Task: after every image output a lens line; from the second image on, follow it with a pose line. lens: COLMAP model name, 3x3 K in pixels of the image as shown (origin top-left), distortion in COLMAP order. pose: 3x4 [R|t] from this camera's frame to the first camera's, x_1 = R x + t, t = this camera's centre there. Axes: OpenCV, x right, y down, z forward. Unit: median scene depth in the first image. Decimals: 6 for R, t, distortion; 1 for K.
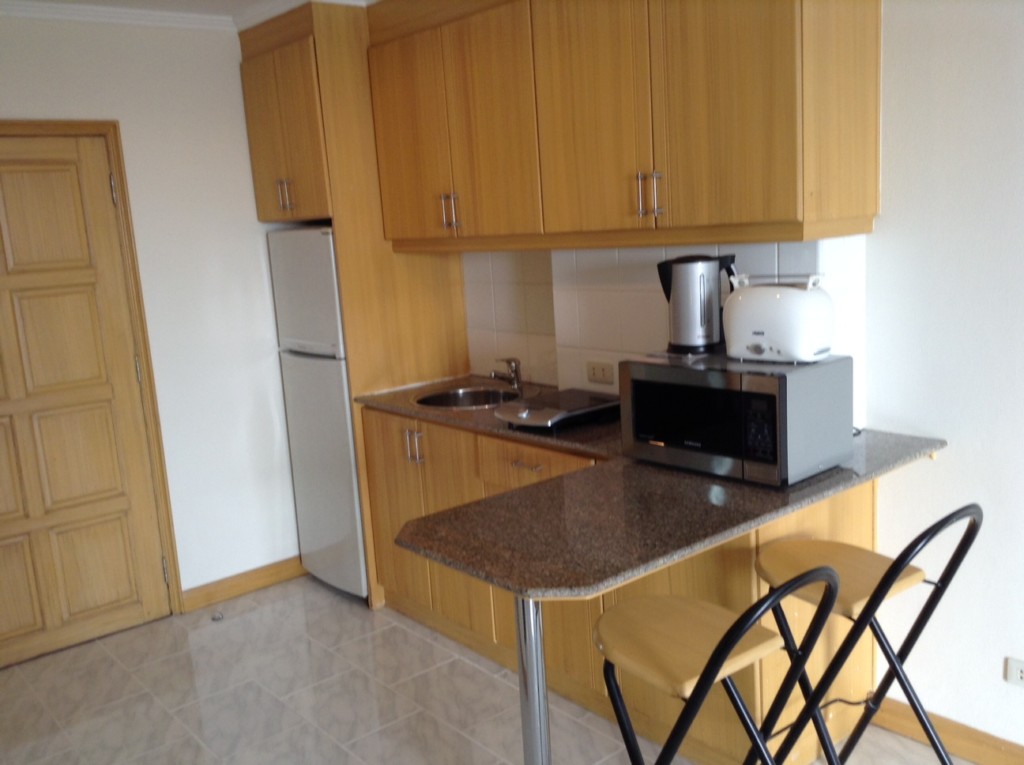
lens RADIAL K [[941.2, 0, 512.0], [0, 941.2, 382.5], [0, 0, 1]] dist [0.095665, -0.229888]
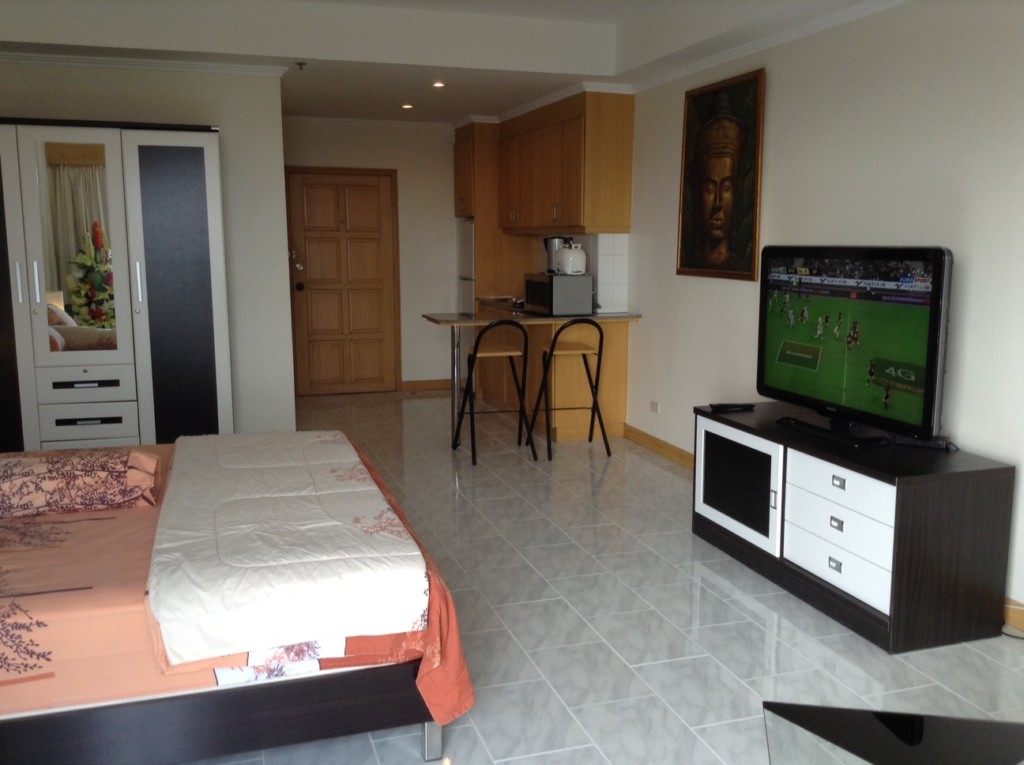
lens RADIAL K [[941.2, 0, 512.0], [0, 941.2, 382.5], [0, 0, 1]] dist [0.095665, -0.229888]
pose [[0.921214, 0.122576, -0.369242, 0.762146], [-0.125855, 0.991931, 0.015294, 0.170791], [0.368137, 0.032382, 0.929208, -1.029000]]
